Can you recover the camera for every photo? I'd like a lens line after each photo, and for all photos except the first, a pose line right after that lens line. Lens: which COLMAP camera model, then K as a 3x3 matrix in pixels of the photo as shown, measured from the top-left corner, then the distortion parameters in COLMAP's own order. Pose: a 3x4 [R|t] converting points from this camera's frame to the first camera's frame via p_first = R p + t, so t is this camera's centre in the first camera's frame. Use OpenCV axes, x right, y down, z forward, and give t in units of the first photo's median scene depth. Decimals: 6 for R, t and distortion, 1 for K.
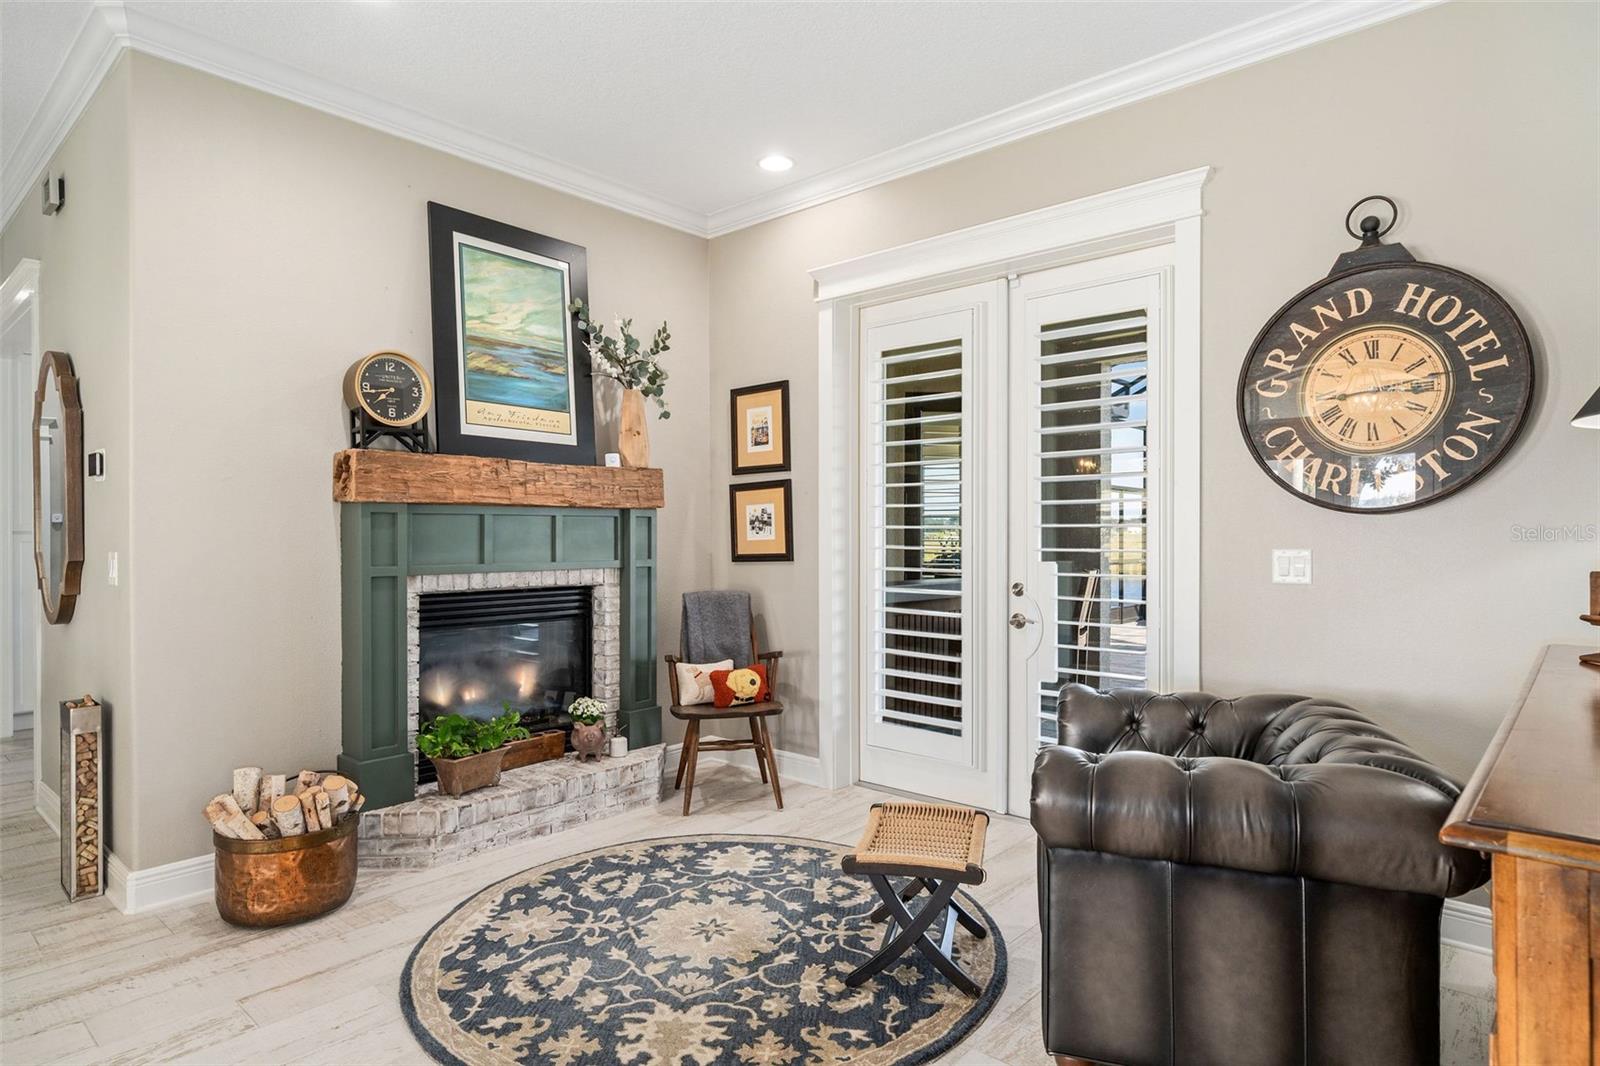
lens RADIAL K [[888.7, 0, 803.0], [0, 888.7, 540.5], [0, 0, 1]] dist [-0.002770, 0.000540]
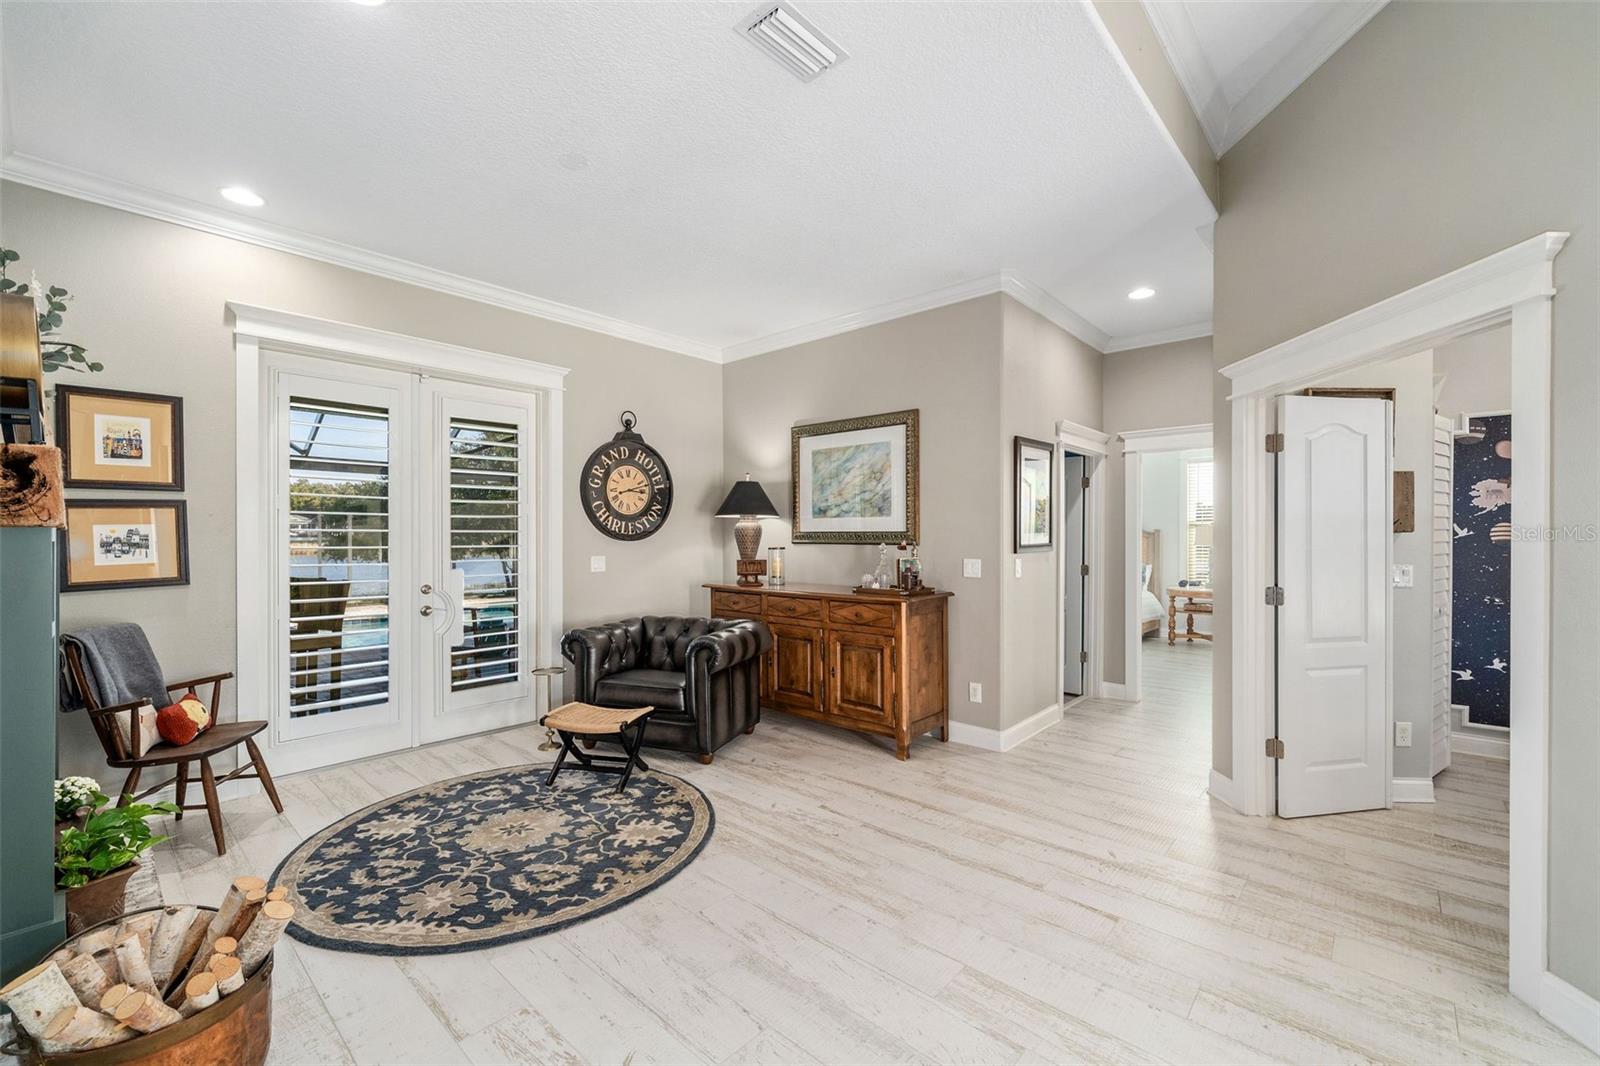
lens RADIAL K [[658.8, 0, 804.5], [0, 658.8, 537.1], [0, 0, 1]] dist [0.000974, 0.000010]
pose [[0.000091, -0.002392, 0.999997, -1.119904], [0.005972, 0.999979, 0.002392, -0.039956], [-0.999982, 0.005972, 0.000105, 0.493647]]
